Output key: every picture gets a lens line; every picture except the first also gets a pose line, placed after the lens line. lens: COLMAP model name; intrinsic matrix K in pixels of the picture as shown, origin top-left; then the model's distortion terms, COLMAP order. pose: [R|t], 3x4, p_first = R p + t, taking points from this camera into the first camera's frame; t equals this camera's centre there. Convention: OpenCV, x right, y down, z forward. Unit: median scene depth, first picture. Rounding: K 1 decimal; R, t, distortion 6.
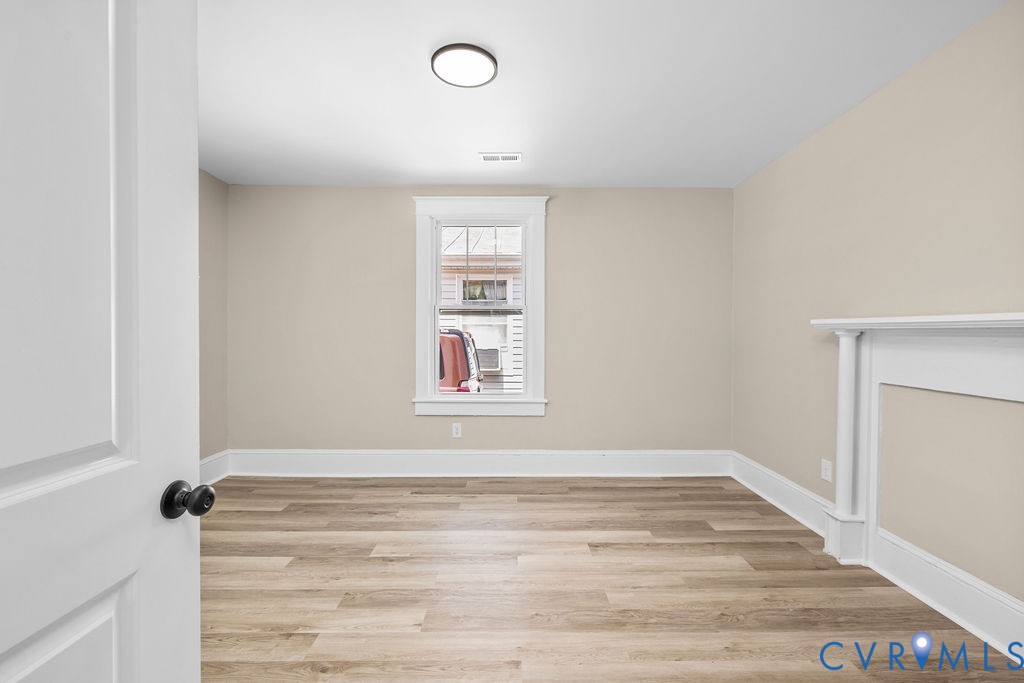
lens RADIAL K [[435.1, 0, 515.4], [0, 435.1, 337.0], [0, 0, 1]] dist [-0.001273, -0.000226]
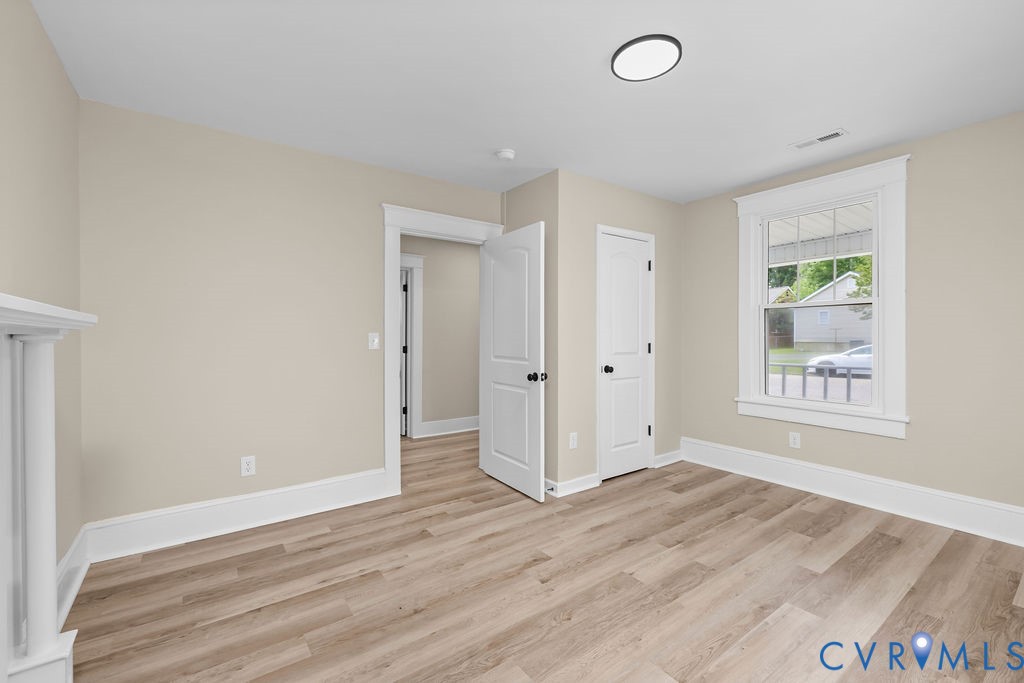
lens RADIAL K [[435.1, 0, 510.1], [0, 435.1, 335.8], [0, 0, 1]] dist [-0.001273, -0.000226]
pose [[-0.820808, -0.001736, -0.571201, 0.551224], [-0.002997, 0.999995, 0.001268, -0.006994], [0.571196, 0.002752, -0.820809, 1.313497]]
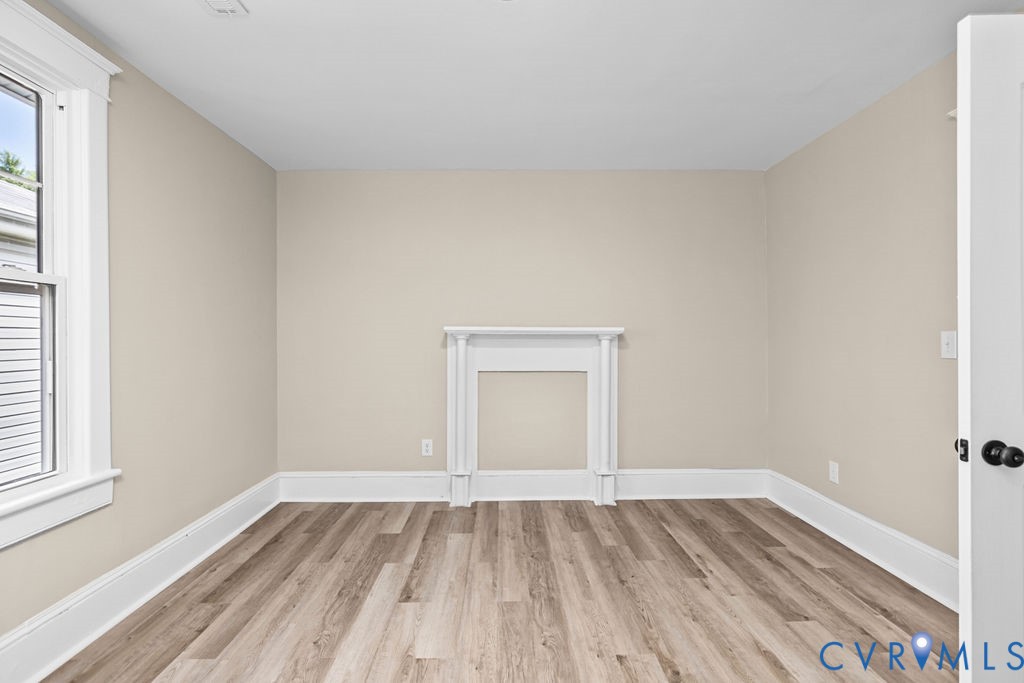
lens RADIAL K [[502.0, 0, 512.6], [0, 502.0, 340.1], [0, 0, 1]] dist [-0.000821, -0.000235]
pose [[-0.007882, -0.007116, 0.999944, -0.759699], [0.008868, 0.999935, 0.007186, -0.008699], [-0.999930, 0.008924, -0.007818, 0.808793]]
